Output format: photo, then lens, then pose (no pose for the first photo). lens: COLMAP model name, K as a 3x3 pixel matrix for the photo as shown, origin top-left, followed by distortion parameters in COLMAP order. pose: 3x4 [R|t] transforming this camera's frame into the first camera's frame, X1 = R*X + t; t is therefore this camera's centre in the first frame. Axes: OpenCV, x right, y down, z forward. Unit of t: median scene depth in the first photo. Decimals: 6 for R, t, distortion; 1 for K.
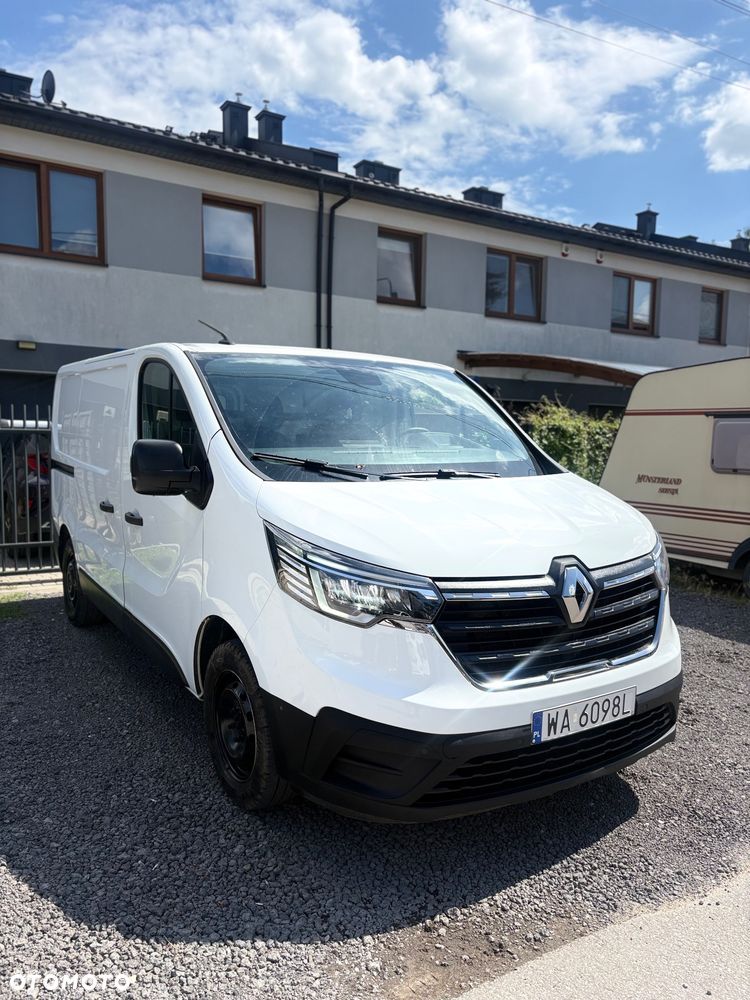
lens RADIAL K [[761.5, 0, 375.0], [0, 761.5, 500.0], [0, 0, 1]] dist [0.023090, -0.004777]
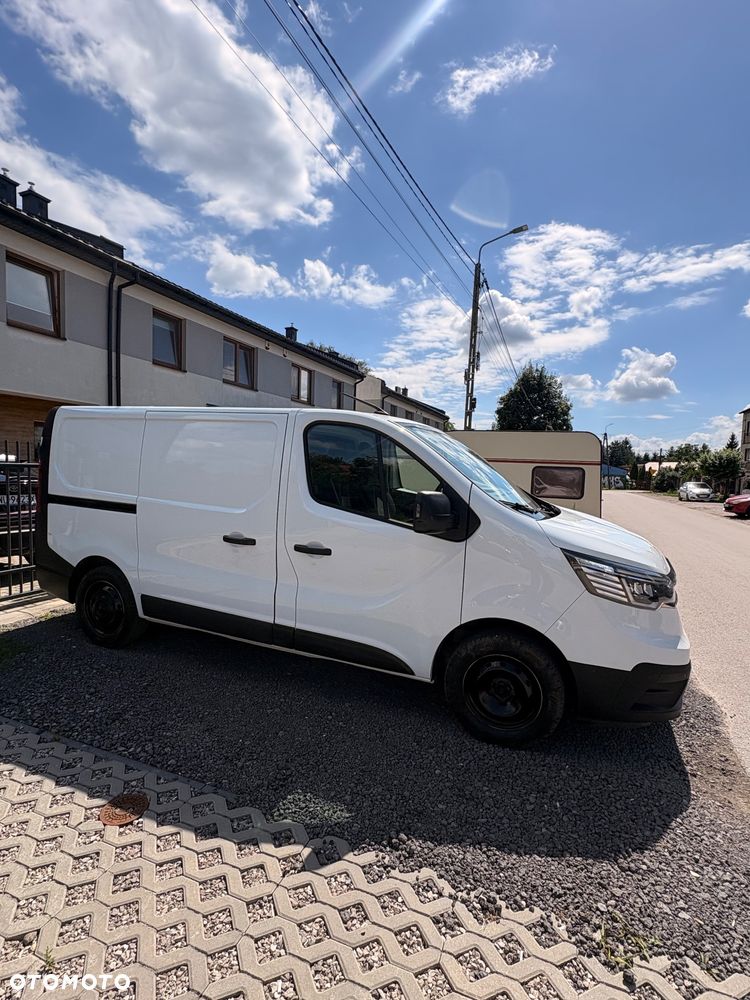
lens RADIAL K [[484.2, 0, 375.0], [0, 484.2, 500.0], [0, 0, 1]] dist [-0.000205, -0.000950]
pose [[0.814275, -0.026281, 0.579884, -0.874872], [0.026432, 0.999617, 0.008188, -0.075802], [-0.579877, 0.008660, 0.814658, 0.392267]]
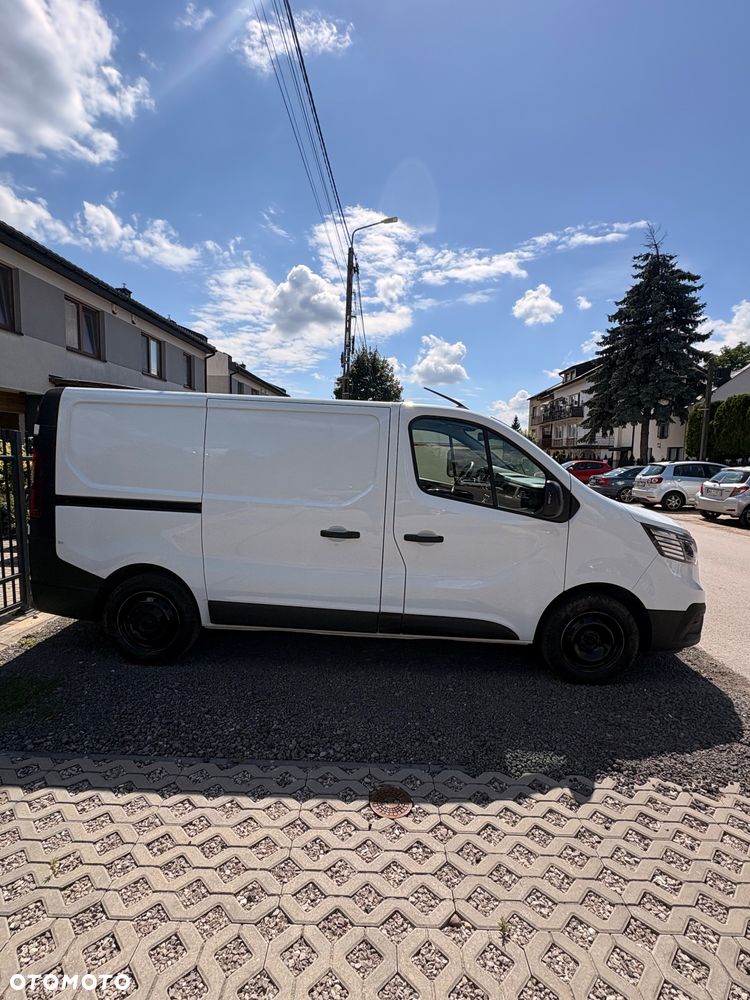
lens RADIAL K [[484.2, 0, 375.0], [0, 484.2, 500.0], [0, 0, 1]] dist [-0.000205, -0.000950]
pose [[0.555168, -0.084368, 0.827448, -1.330313], [0.051841, 0.996418, 0.066814, -0.127611], [-0.830121, 0.005803, 0.557553, 0.779744]]
